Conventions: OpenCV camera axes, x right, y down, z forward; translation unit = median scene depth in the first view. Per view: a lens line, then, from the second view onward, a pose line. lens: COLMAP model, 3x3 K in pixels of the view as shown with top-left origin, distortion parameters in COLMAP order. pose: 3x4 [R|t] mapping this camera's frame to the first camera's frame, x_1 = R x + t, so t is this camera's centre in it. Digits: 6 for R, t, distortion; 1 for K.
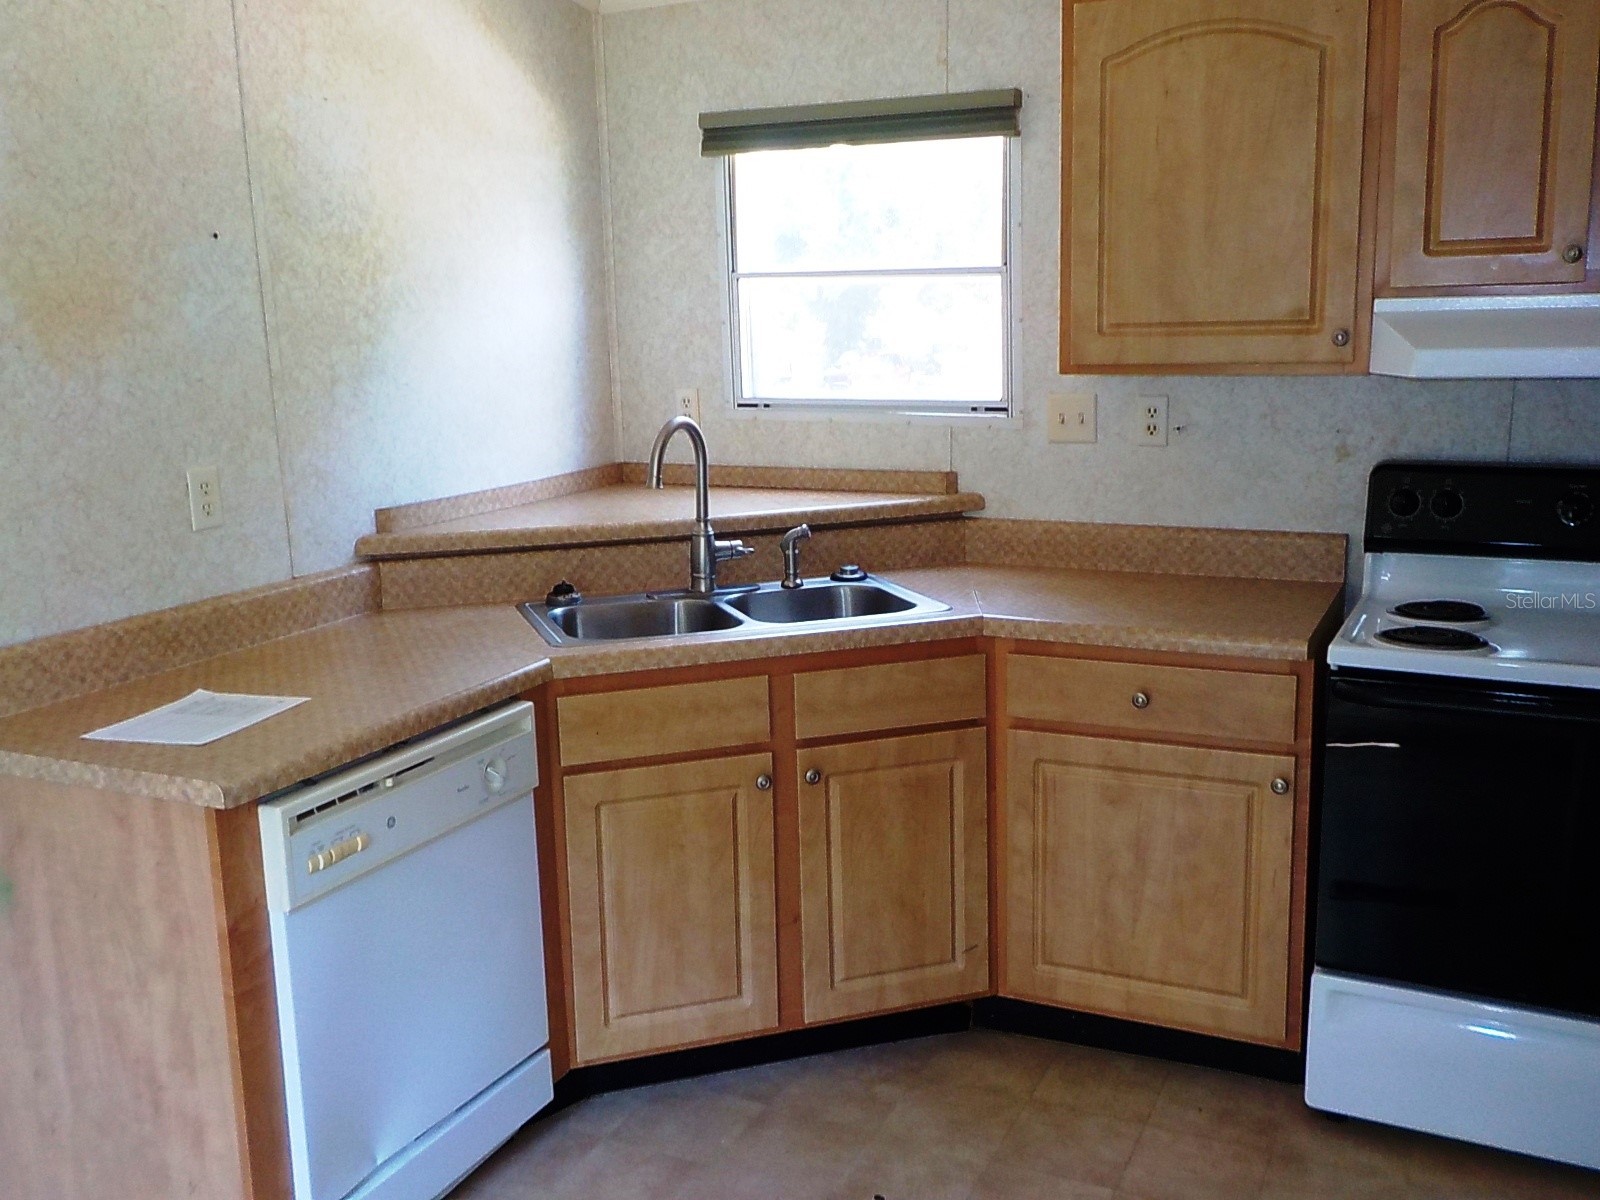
lens RADIAL K [[1454.5, 0, 797.3], [0, 1454.5, 588.4], [0, 0, 1]] dist [0.007948, -0.036043]
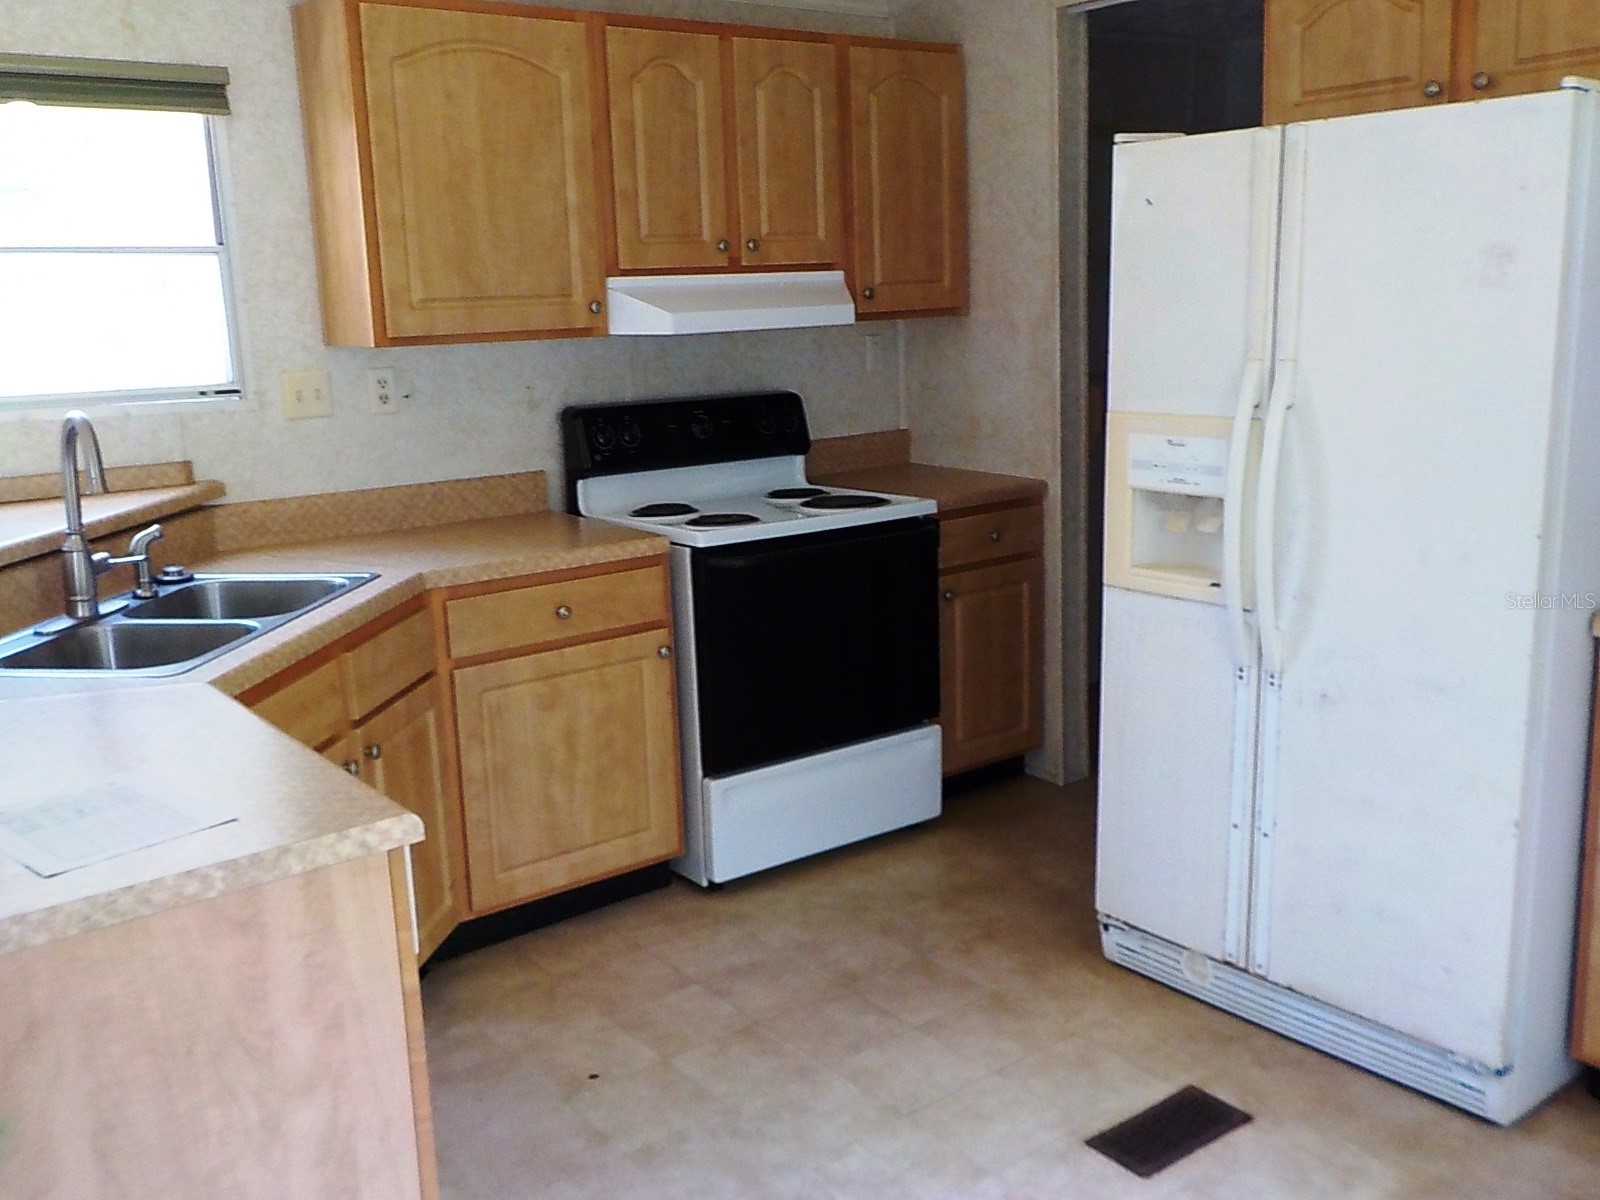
lens RADIAL K [[1454.5, 0, 797.3], [0, 1454.5, 588.4], [0, 0, 1]] dist [0.007948, -0.036043]
pose [[0.460164, -0.175555, 0.870304, -0.646978], [0.181138, 0.978201, 0.101545, -0.026821], [-0.869160, 0.110918, 0.481933, 0.237247]]
